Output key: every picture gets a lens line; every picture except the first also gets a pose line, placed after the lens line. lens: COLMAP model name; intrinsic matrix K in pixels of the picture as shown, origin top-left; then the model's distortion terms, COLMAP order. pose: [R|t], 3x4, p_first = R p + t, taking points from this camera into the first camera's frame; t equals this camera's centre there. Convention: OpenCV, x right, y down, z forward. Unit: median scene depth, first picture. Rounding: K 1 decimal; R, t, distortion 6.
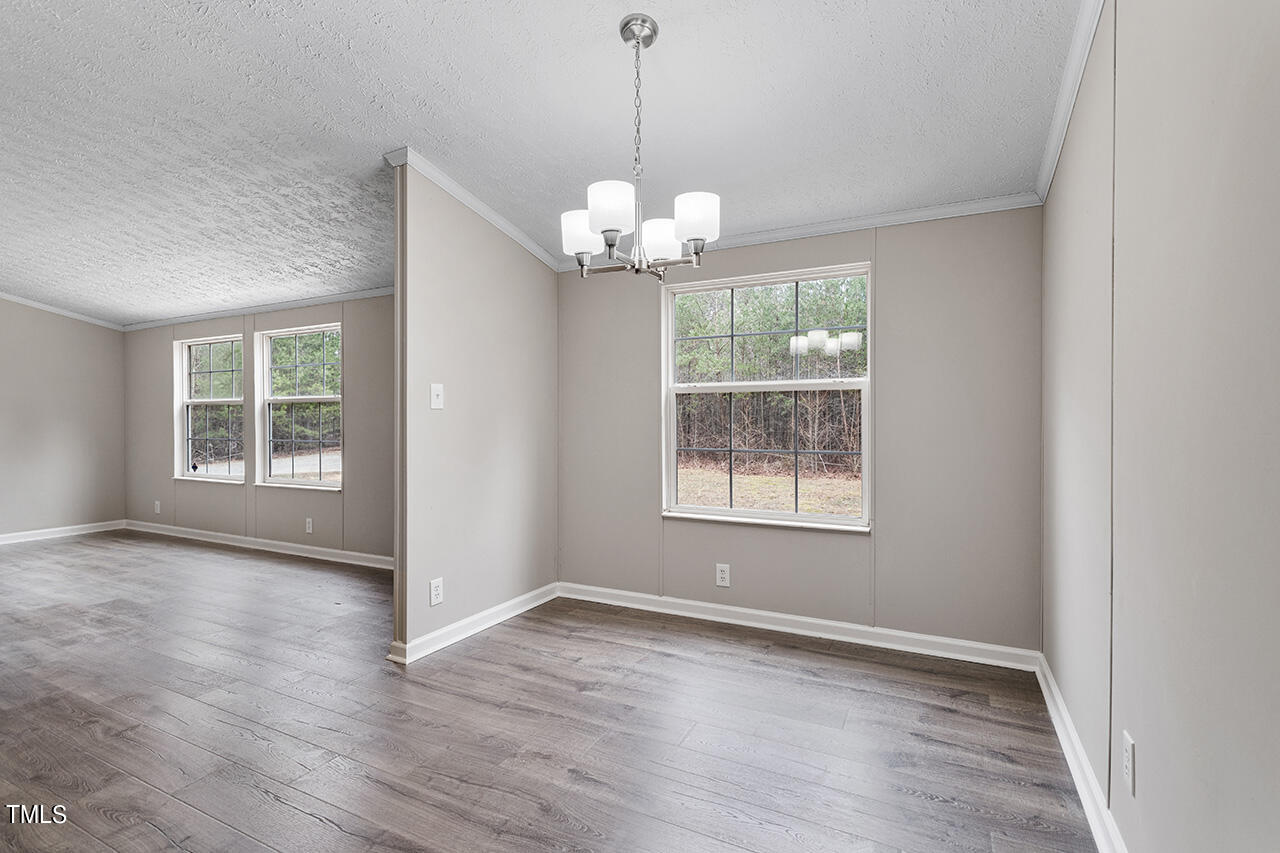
lens RADIAL K [[606.0, 0, 636.2], [0, 606.0, 422.6], [0, 0, 1]] dist [0.004375, 0.000741]
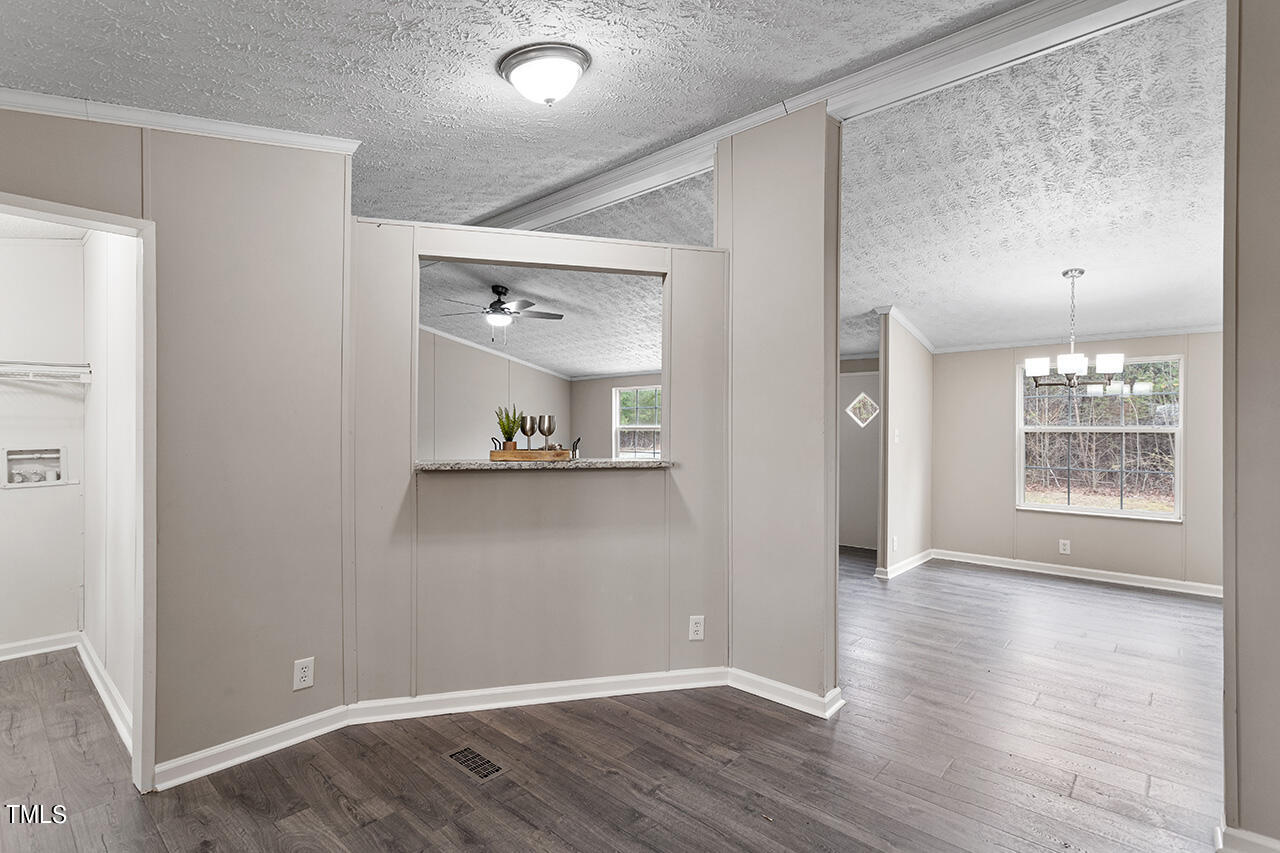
lens RADIAL K [[606.0, 0, 636.2], [0, 606.0, 422.6], [0, 0, 1]] dist [0.004375, 0.000741]
pose [[0.965748, 0.002699, -0.259467, -0.525875], [-0.005993, 0.999911, -0.011903, -0.049024], [0.259412, 0.013050, 0.965679, -0.830211]]
